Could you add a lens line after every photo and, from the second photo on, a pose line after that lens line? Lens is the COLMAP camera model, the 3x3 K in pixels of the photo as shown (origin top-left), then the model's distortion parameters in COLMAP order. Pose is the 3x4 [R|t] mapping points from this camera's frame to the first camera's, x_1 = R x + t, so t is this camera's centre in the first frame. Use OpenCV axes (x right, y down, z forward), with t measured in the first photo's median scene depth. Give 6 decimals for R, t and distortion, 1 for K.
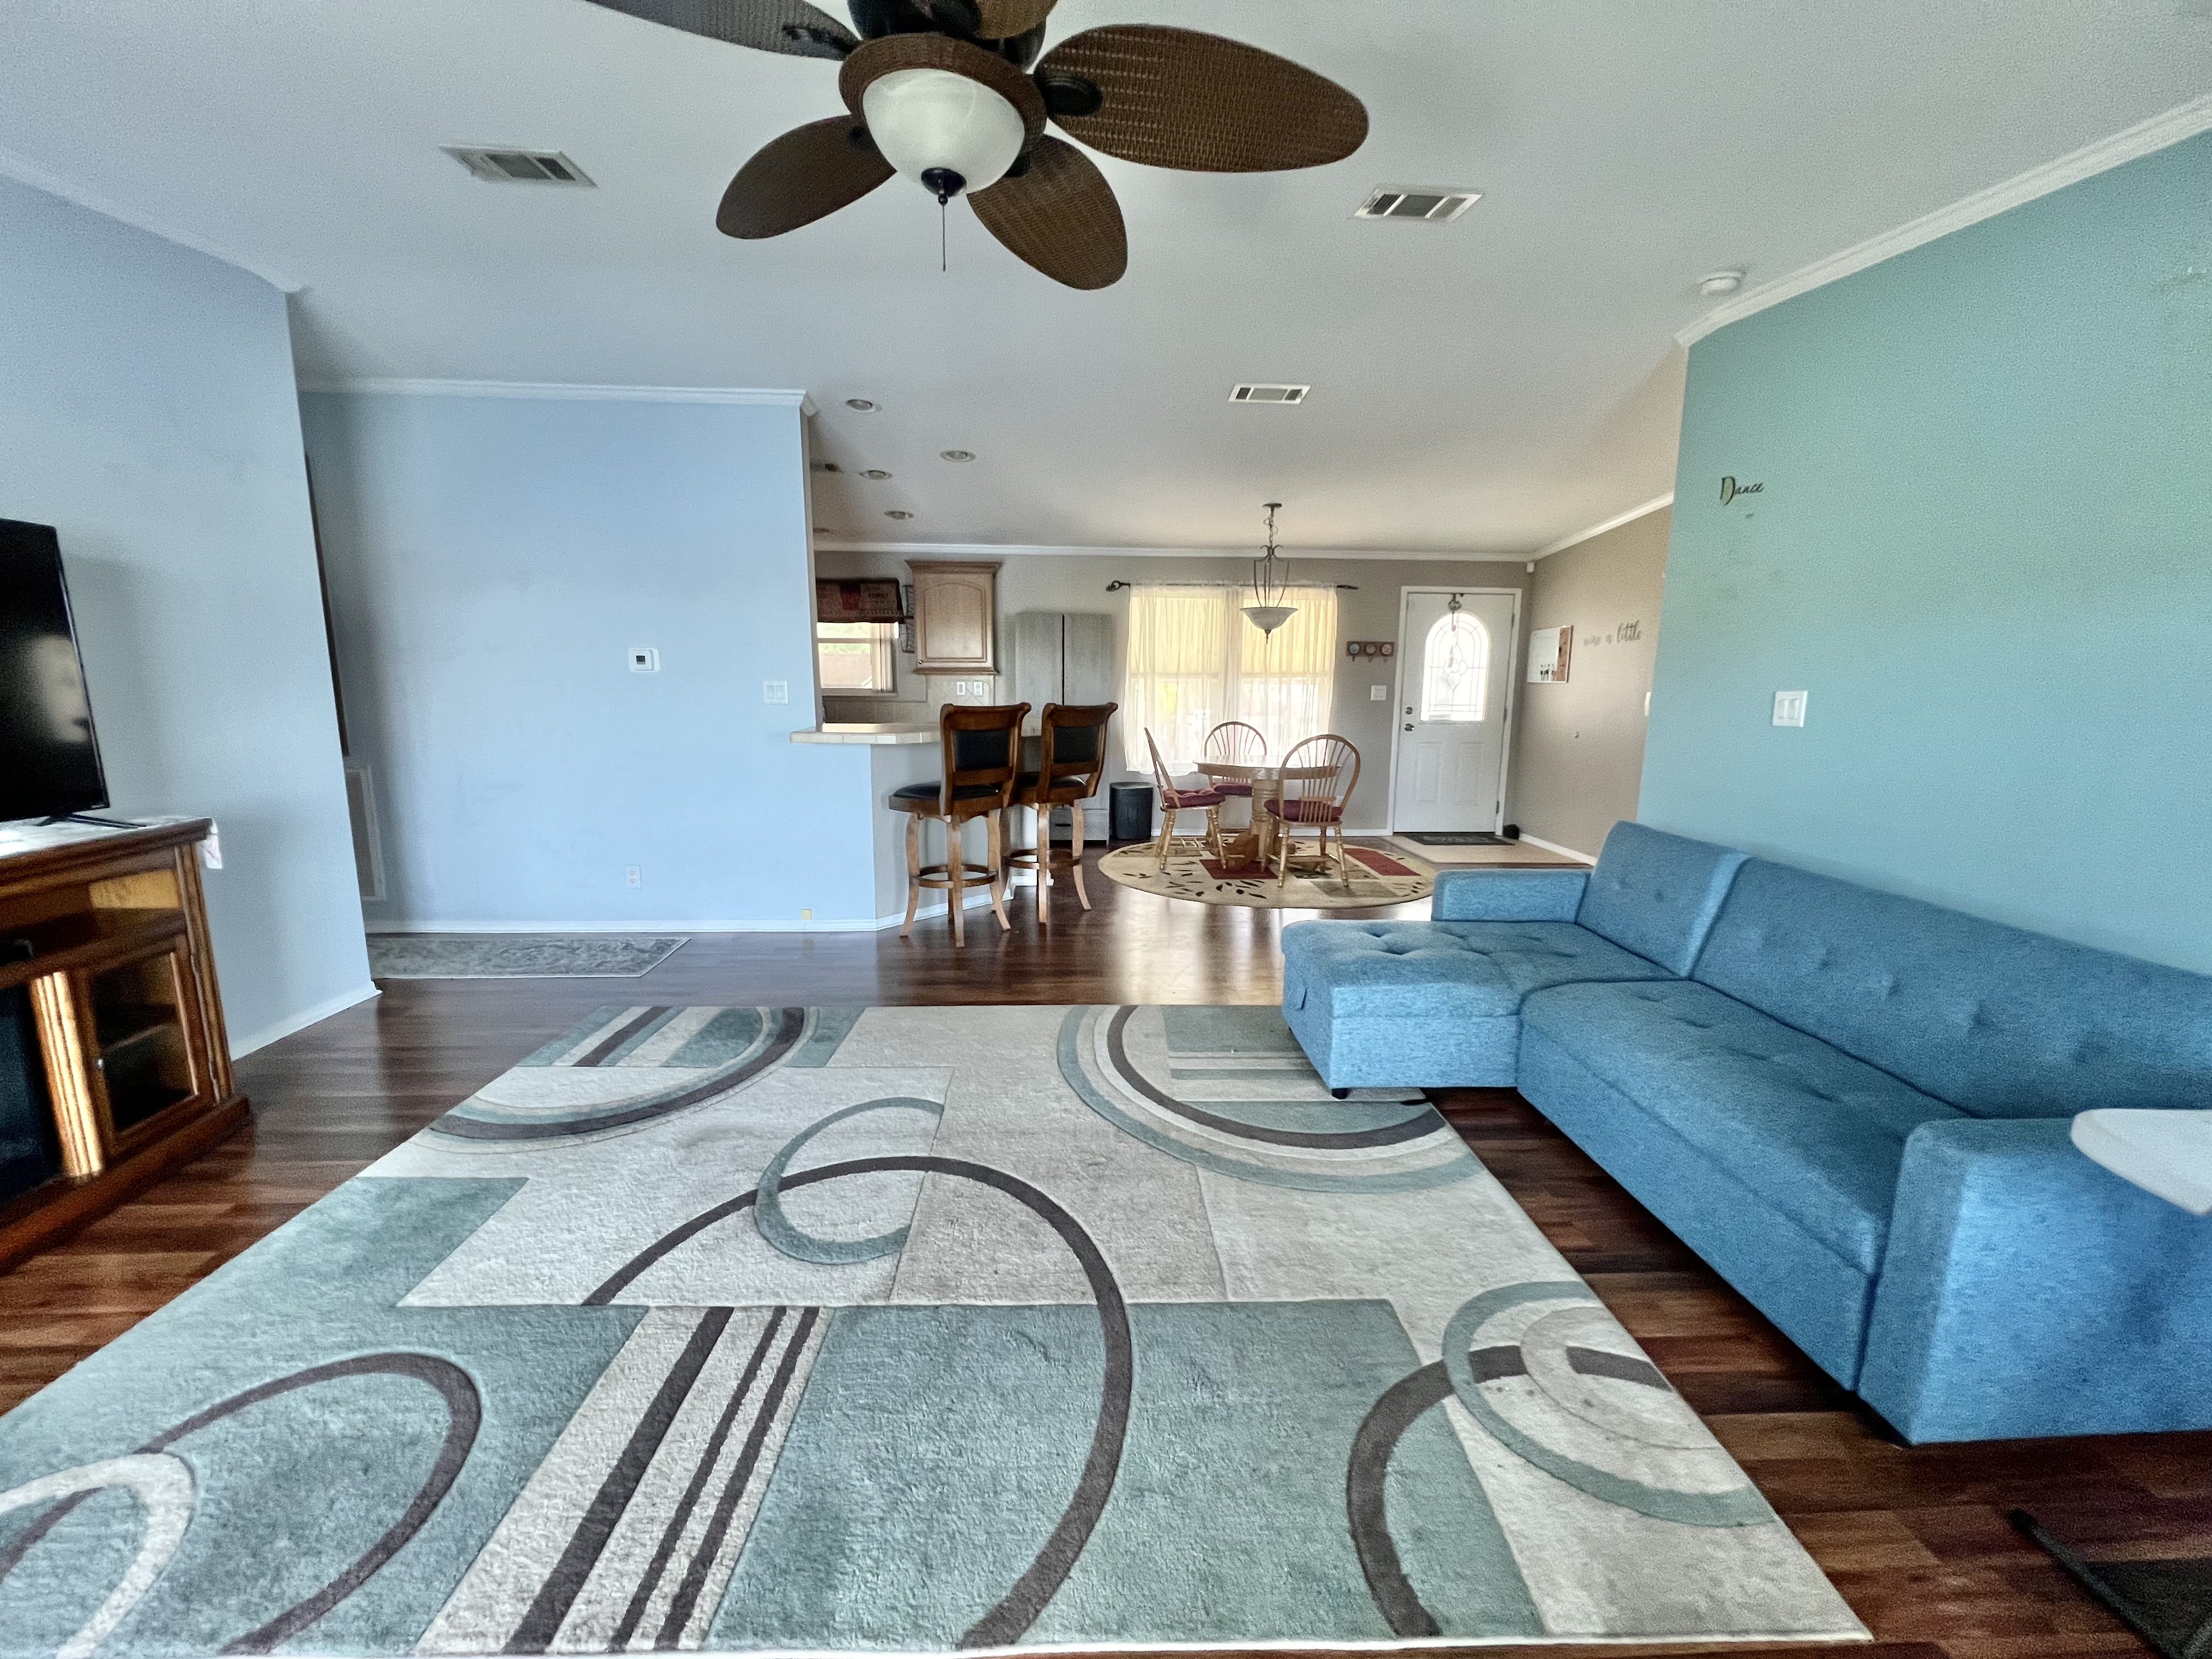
lens RADIAL K [[893.6, 0, 1108.6], [0, 893.6, 826.8], [0, 0, 1]] dist [0.000855, -0.000395]
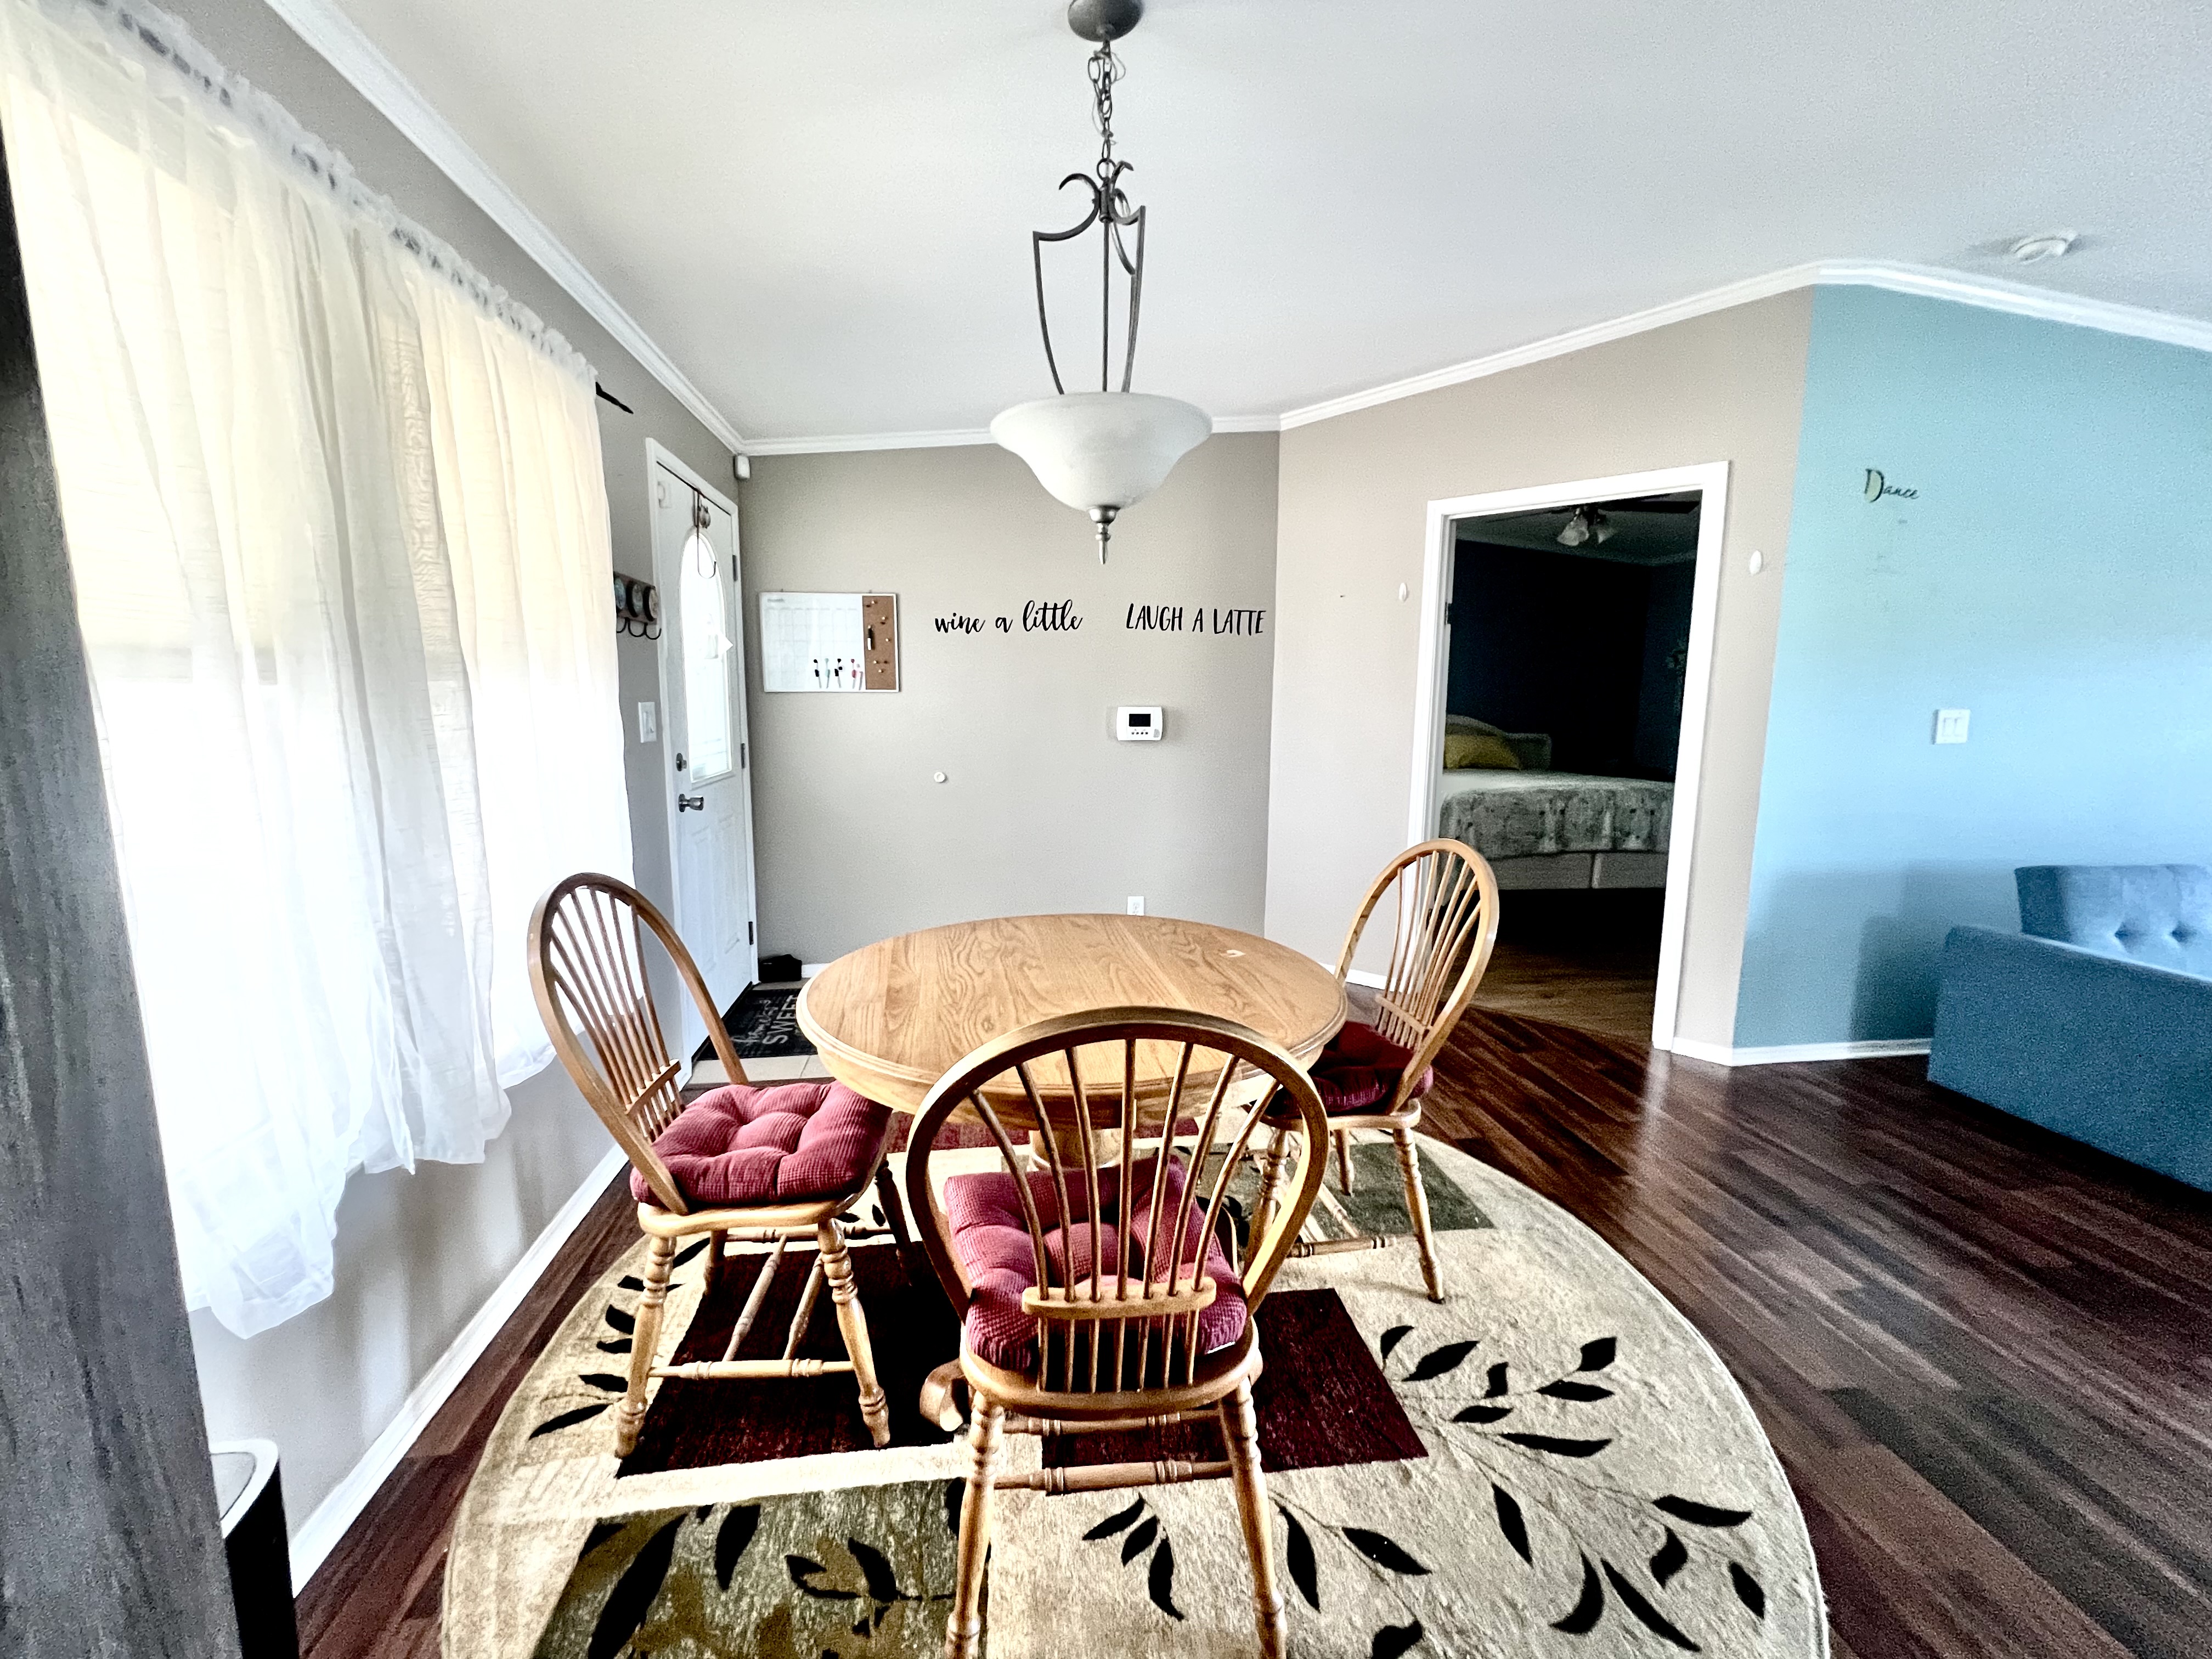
lens RADIAL K [[893.6, 0, 1104.7], [0, 893.6, 832.5], [0, 0, 1]] dist [0.000855, -0.000395]
pose [[-0.078087, -0.162103, 0.983679, -0.092948], [0.151932, 0.973232, 0.172442, -0.160565], [-0.985301, 0.162918, -0.051368, 0.962067]]
